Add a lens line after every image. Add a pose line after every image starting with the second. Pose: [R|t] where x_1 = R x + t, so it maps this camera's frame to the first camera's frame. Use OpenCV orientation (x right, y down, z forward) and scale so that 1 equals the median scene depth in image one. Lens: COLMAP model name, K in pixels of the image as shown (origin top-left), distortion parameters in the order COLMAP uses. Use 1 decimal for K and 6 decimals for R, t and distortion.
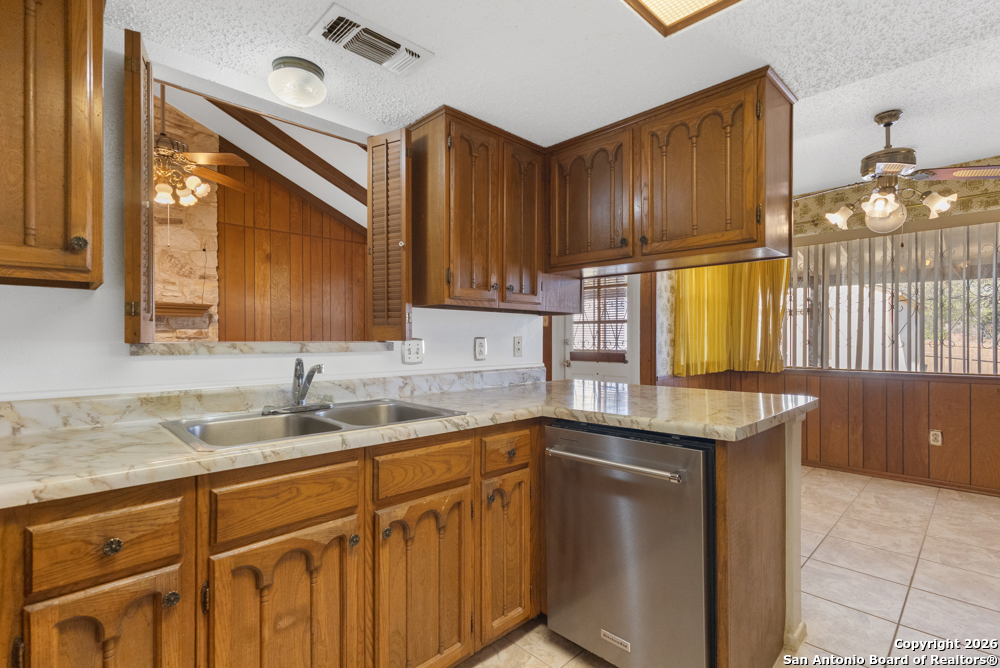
lens RADIAL K [[474.5, 0, 497.9], [0, 474.5, 340.3], [0, 0, 1]] dist [0.000889, 0.000877]
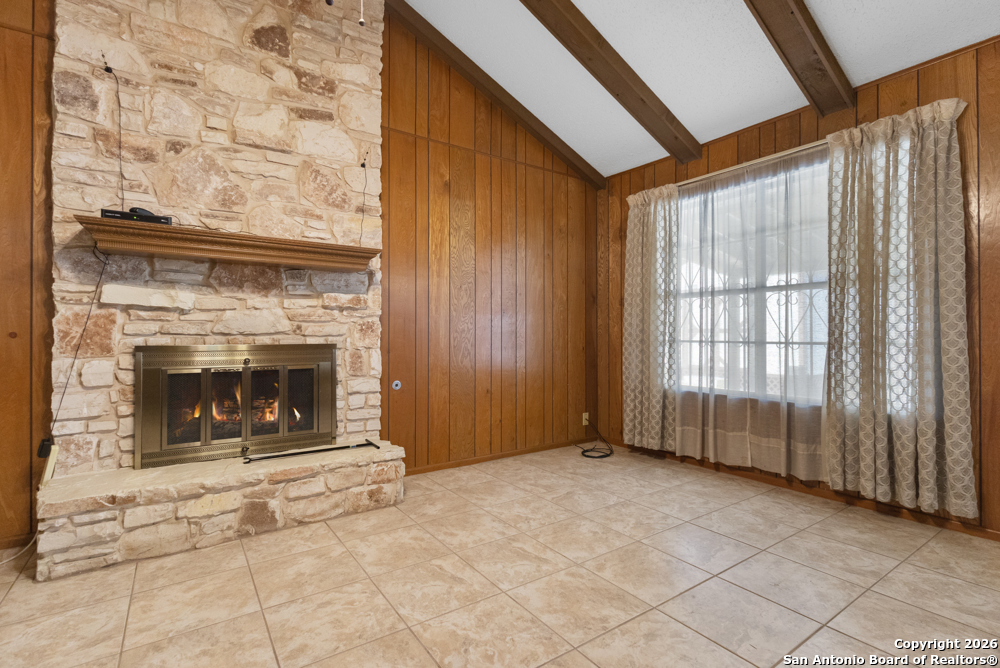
lens RADIAL K [[468.8, 0, 497.3], [0, 468.8, 331.9], [0, 0, 1]] dist [-0.001755, 0.001197]
pose [[0.986444, -0.000597, -0.164097, -0.358427], [-0.001514, 0.999918, -0.012741, 0.033183], [0.164091, 0.012816, 0.986362, 0.446373]]
